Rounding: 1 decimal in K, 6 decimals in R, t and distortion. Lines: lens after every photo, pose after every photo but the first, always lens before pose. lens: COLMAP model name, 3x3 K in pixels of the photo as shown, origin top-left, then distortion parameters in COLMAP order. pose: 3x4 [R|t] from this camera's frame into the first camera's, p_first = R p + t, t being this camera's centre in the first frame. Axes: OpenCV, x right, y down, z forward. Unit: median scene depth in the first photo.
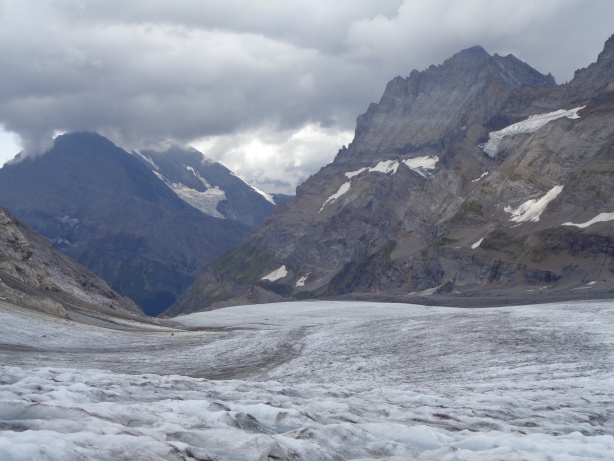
lens RADIAL K [[925.0, 0, 307.0], [0, 925.0, 230.5], [0, 0, 1]] dist [0.012528, -0.038407]
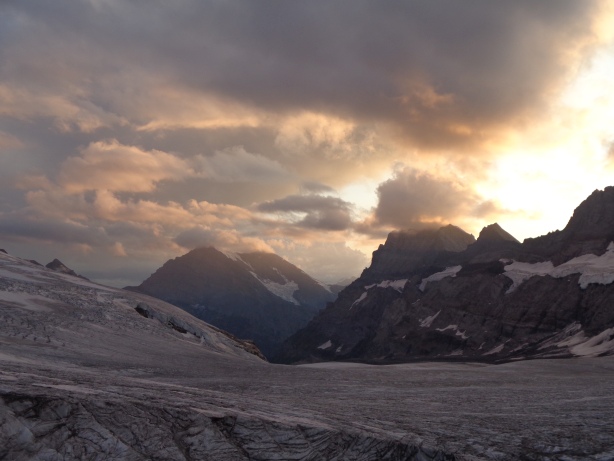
lens RADIAL K [[727.8, 0, 307.0], [0, 727.8, 230.5], [0, 0, 1]] dist [-0.020732, -0.029042]
pose [[0.996864, -0.021771, -0.076079, 0.044292], [0.014539, 0.995434, -0.094342, -0.043338], [0.077785, 0.092940, 0.992629, -0.453895]]
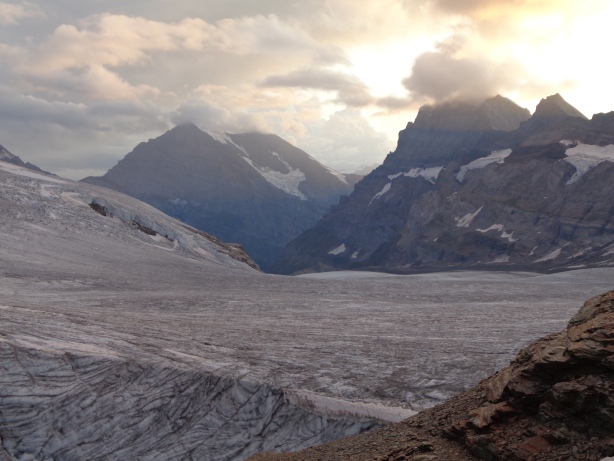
lens RADIAL K [[925.0, 0, 307.0], [0, 925.0, 230.5], [0, 0, 1]] dist [0.012528, -0.038407]
pose [[0.995883, -0.012796, -0.089735, 0.048712], [0.016514, 0.999030, 0.040810, -0.043308], [0.089126, -0.042124, 0.995129, -0.453179]]
